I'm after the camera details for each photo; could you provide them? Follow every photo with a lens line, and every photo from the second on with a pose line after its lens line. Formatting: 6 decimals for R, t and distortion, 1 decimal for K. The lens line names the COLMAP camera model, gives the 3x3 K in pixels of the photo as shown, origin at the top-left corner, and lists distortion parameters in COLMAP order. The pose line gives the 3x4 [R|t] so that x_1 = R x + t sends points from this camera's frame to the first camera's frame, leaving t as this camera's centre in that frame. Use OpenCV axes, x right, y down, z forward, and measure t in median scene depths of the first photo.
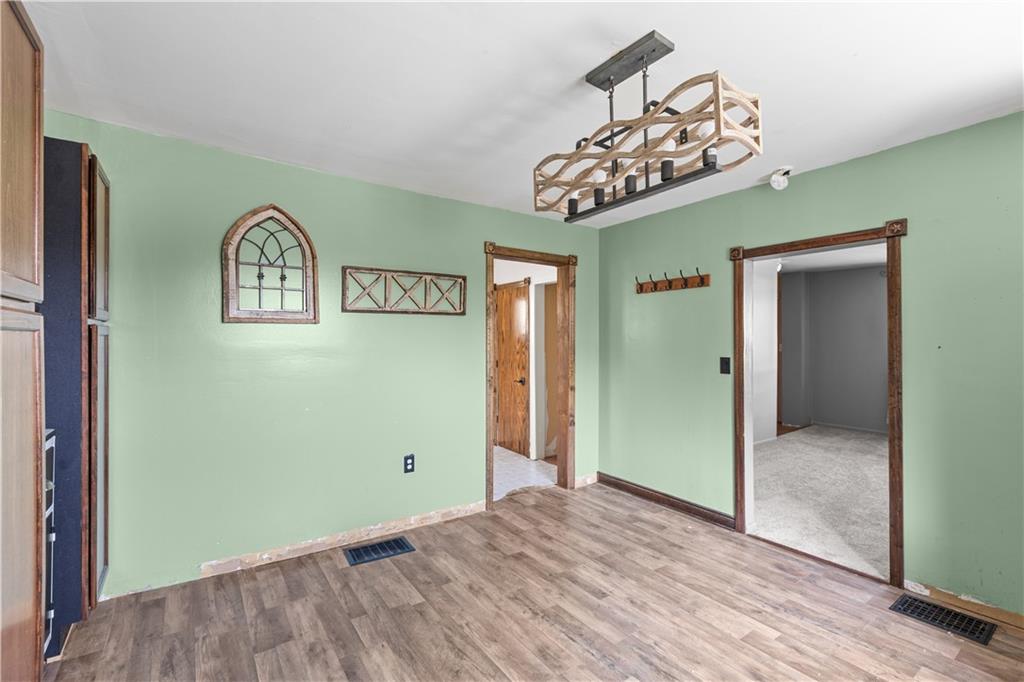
lens RADIAL K [[456.0, 0, 511.0], [0, 456.0, 336.1], [0, 0, 1]] dist [0.002194, -0.001250]
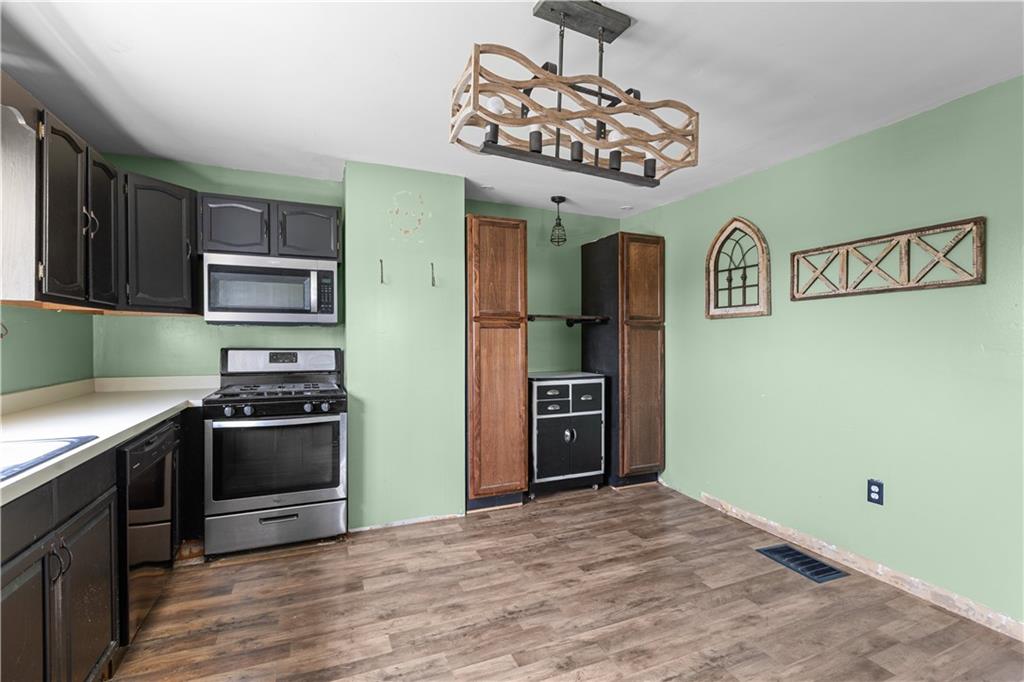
lens RADIAL K [[456.0, 0, 514.6], [0, 456.0, 343.8], [0, 0, 1]] dist [0.002194, -0.001250]
pose [[-0.195099, 0.006300, -0.980763, 0.770200], [0.007114, 0.999962, 0.005009, 0.031297], [0.980758, -0.006000, -0.195137, 0.681942]]
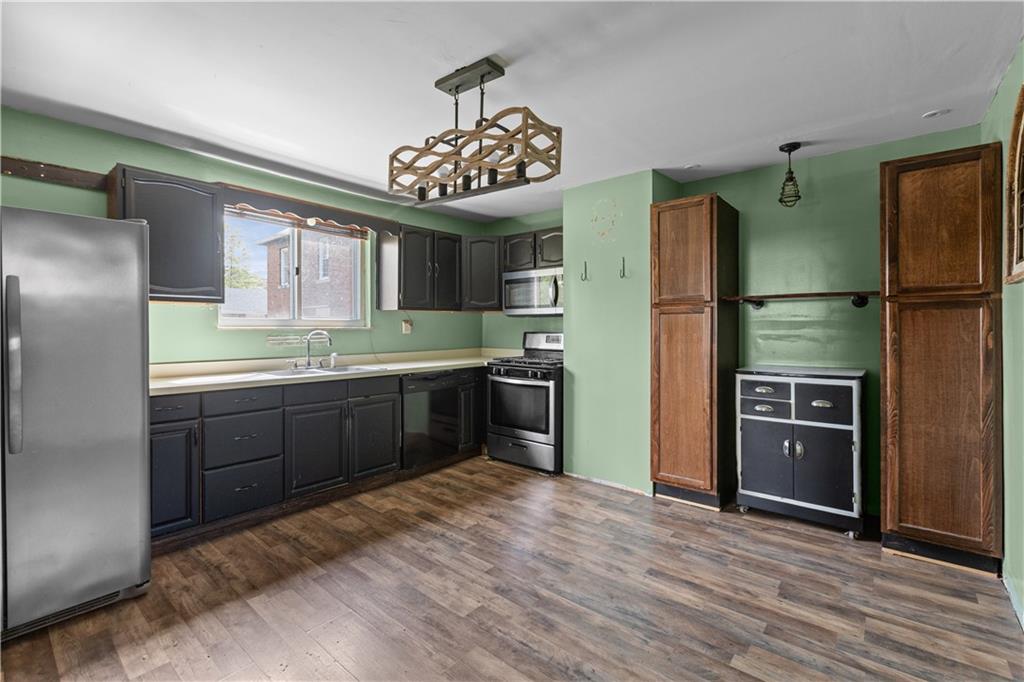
lens RADIAL K [[456.0, 0, 519.0], [0, 456.0, 325.1], [0, 0, 1]] dist [0.002194, -0.001250]
pose [[-0.961732, -0.001397, -0.273990, 0.297278], [0.002090, 0.999921, -0.012434, 0.038929], [0.273985, -0.012531, -0.961652, 1.426625]]
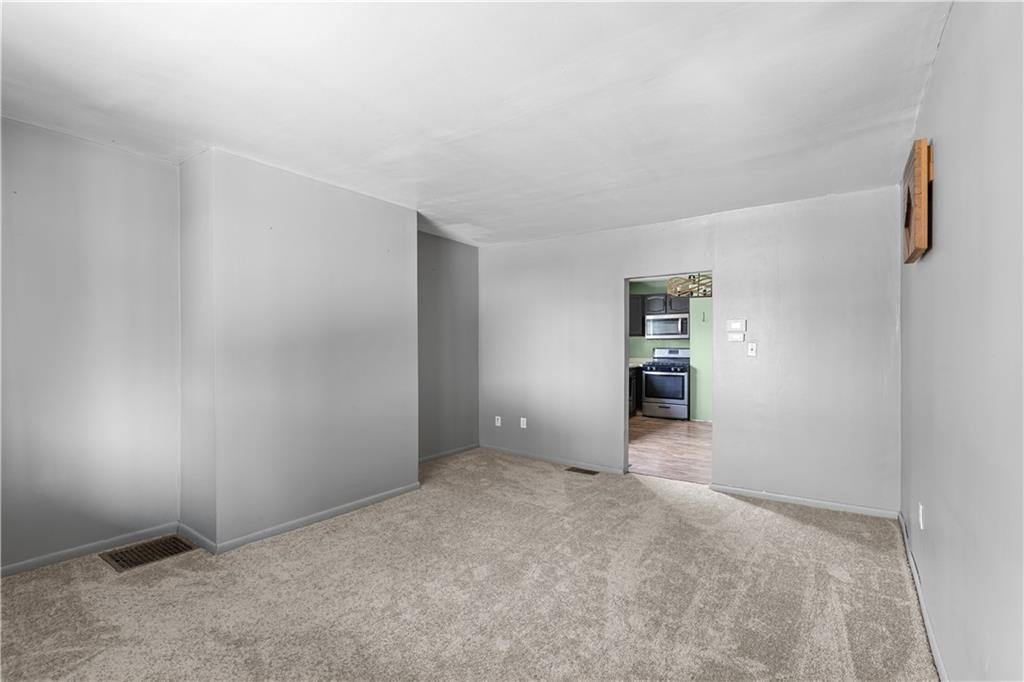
lens RADIAL K [[456.0, 0, 503.6], [0, 456.0, 359.1], [0, 0, 1]] dist [0.002194, -0.001250]
pose [[-0.950849, 0.009017, -0.309524, 1.745276], [0.006186, 0.999930, 0.010125, 0.078055], [0.309594, 0.007713, -0.950838, 2.405643]]
